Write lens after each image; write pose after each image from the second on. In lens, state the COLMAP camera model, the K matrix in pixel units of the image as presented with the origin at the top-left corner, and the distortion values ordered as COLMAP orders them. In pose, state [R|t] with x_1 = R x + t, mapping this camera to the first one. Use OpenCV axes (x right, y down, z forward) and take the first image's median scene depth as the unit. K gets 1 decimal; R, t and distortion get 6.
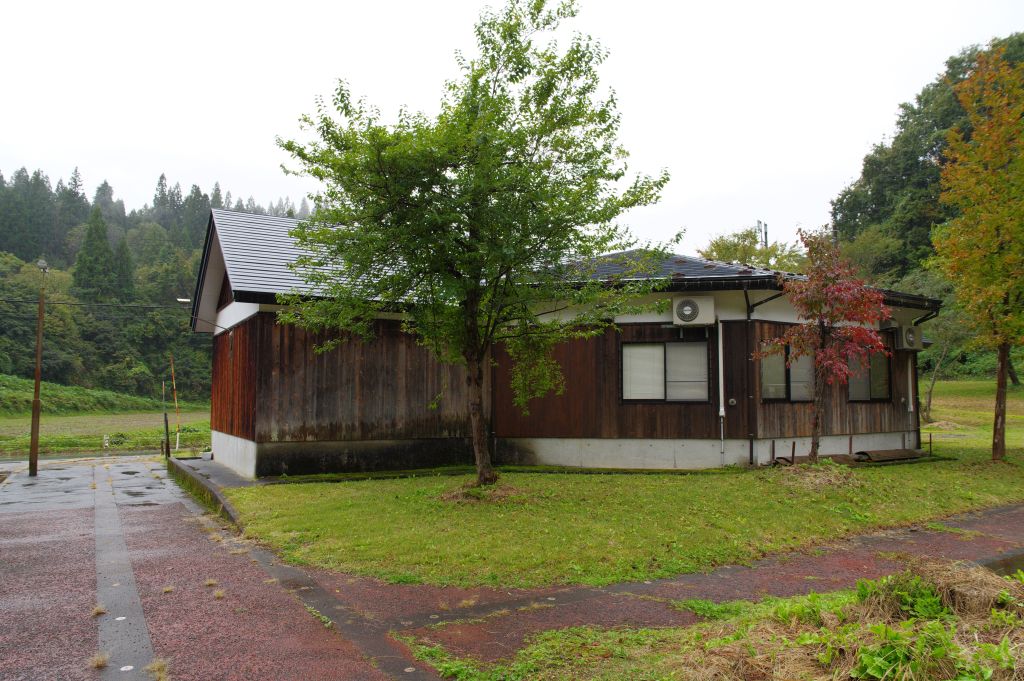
lens RADIAL K [[740.0, 0, 512.8], [0, 740.0, 341.1], [0, 0, 1]] dist [0.005247, 0.006582]
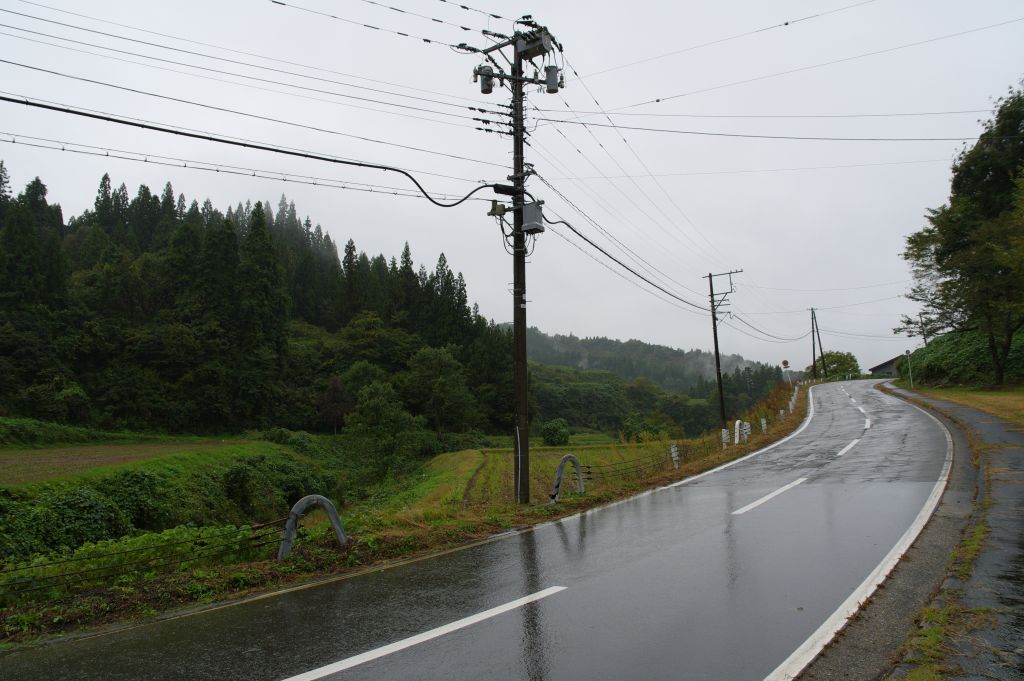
lens RADIAL K [[740.0, 0, 511.3], [0, 740.0, 340.1], [0, 0, 1]] dist [0.005247, 0.006582]
pose [[0.998332, -0.011510, 0.056579, -0.068132], [0.013292, 0.999424, -0.031224, 0.013024], [-0.056187, 0.031924, 0.997910, 0.157158]]
